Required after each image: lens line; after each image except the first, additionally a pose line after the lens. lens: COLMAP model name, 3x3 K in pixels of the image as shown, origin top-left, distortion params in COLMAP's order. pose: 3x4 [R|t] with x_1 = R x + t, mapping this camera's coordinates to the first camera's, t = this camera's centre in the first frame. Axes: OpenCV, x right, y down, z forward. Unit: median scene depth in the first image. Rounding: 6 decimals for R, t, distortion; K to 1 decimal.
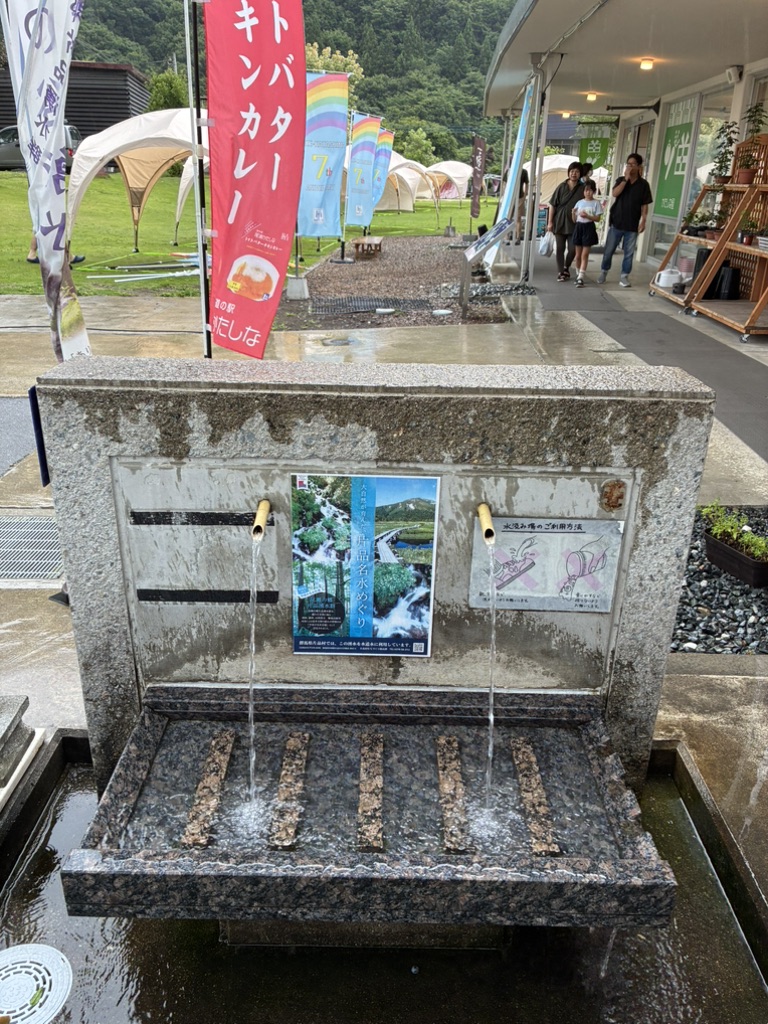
lens RADIAL K [[786.2, 0, 384.0], [0, 786.2, 512.0], [0, 0, 1]] dist [0.124098, -0.185723]
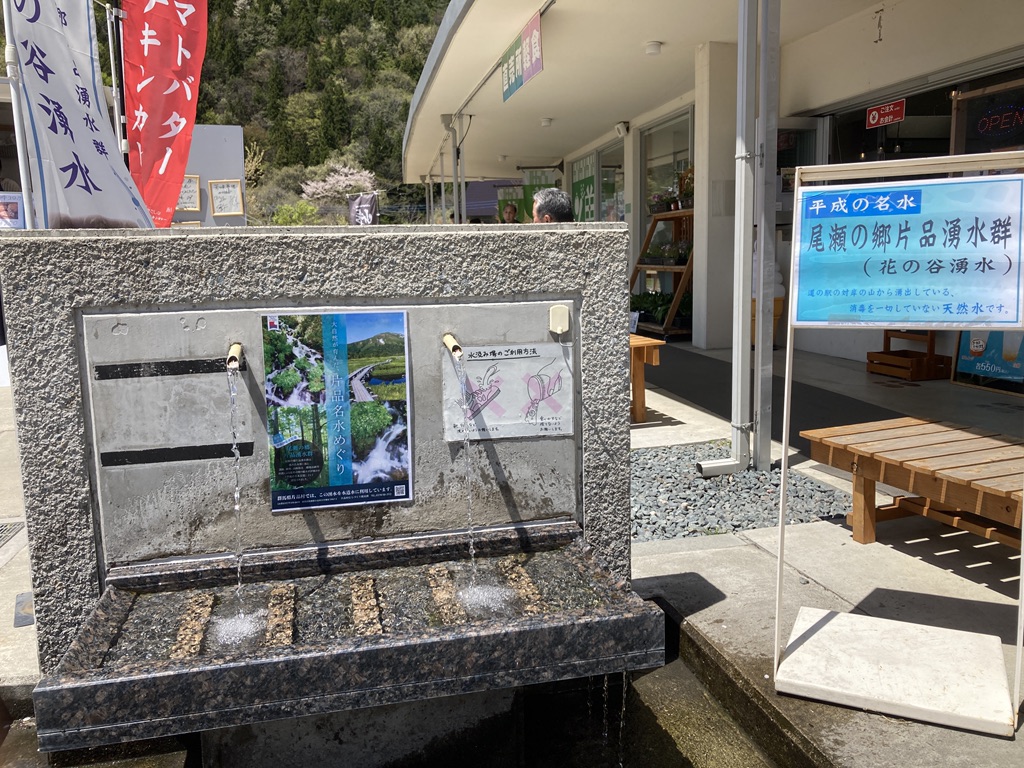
lens RADIAL K [[843.5, 0, 512.0], [0, 843.5, 384.0], [0, 0, 1]] dist [0.000667, 0.009804]
pose [[0.972230, -0.072821, 0.222410, -0.049353], [0.125906, 0.963856, -0.234797, 0.326976], [-0.197273, 0.256279, 0.946258, -0.086769]]
